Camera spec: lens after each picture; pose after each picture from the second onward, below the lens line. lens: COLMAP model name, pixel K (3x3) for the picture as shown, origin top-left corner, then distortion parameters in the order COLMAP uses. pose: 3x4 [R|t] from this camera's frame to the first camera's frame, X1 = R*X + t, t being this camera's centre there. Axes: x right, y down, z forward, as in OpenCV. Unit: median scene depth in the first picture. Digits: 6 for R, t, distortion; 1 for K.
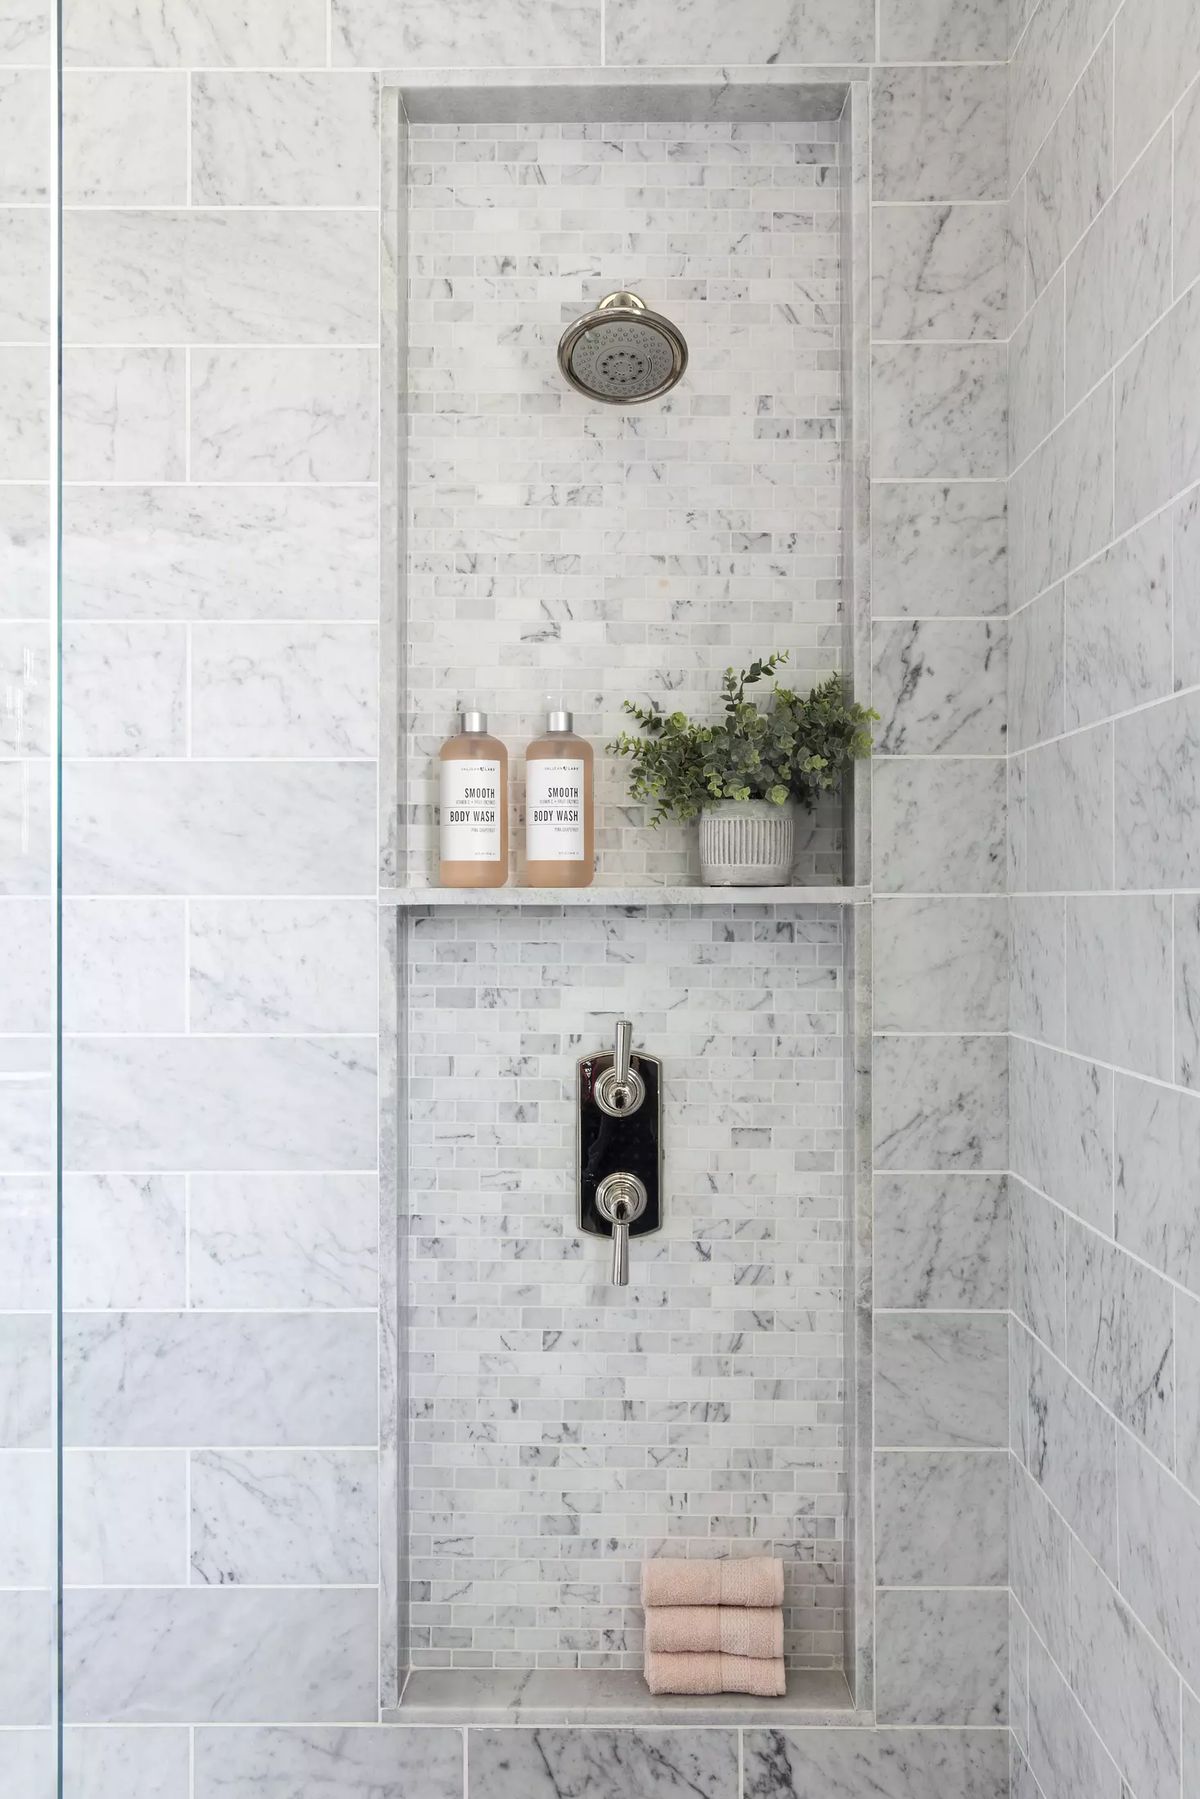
lens RADIAL K [[1612.1, 0, 600.0], [0, 1612.1, 899.5], [0, 0, 1]] dist [0.002511, -0.009131]
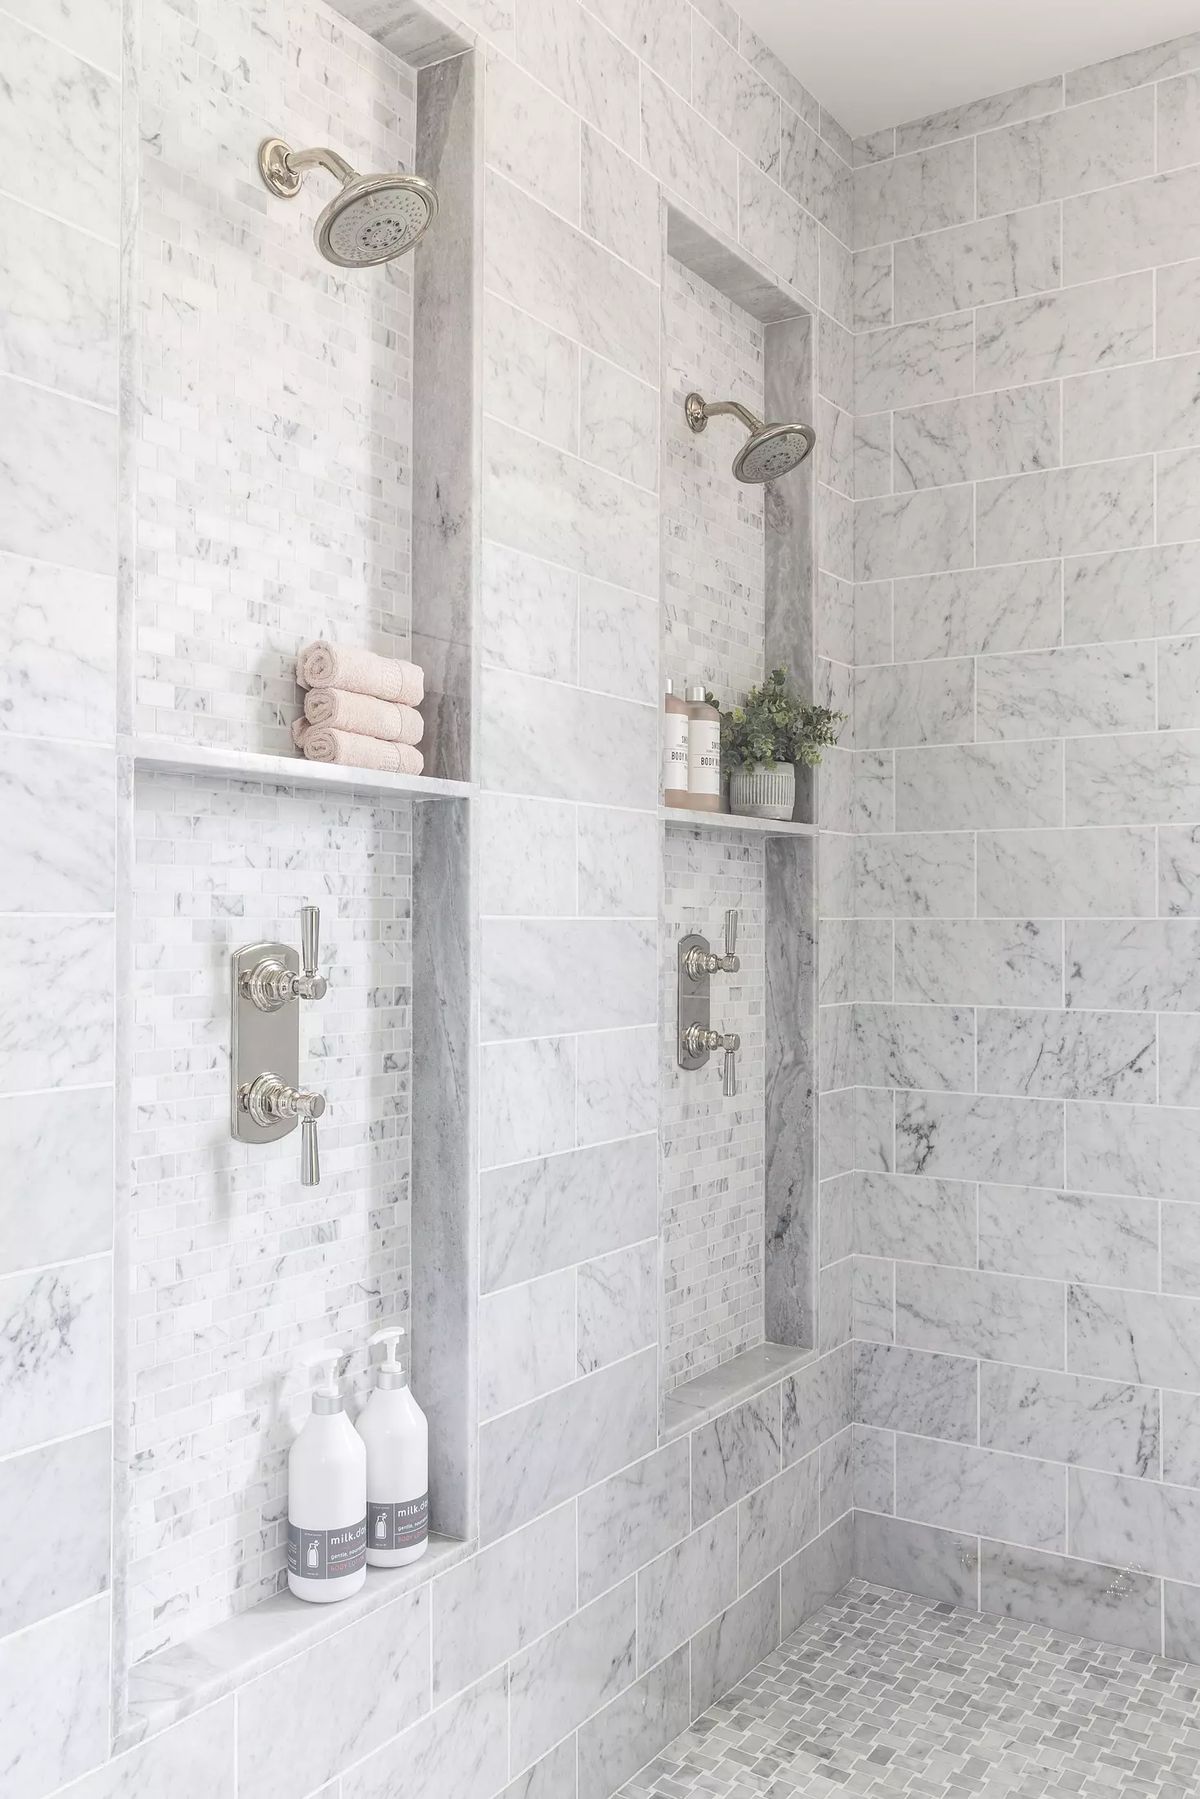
lens RADIAL K [[1449.5, 0, 600.0], [0, 1449.5, 899.5], [0, 0, 1]] dist [-0.012245, -0.001285]
pose [[0.566417, 0.011926, 0.824032, -1.128056], [-0.005432, 0.999928, -0.010738, 0.081574], [-0.824101, 0.001606, 0.566441, 0.377251]]
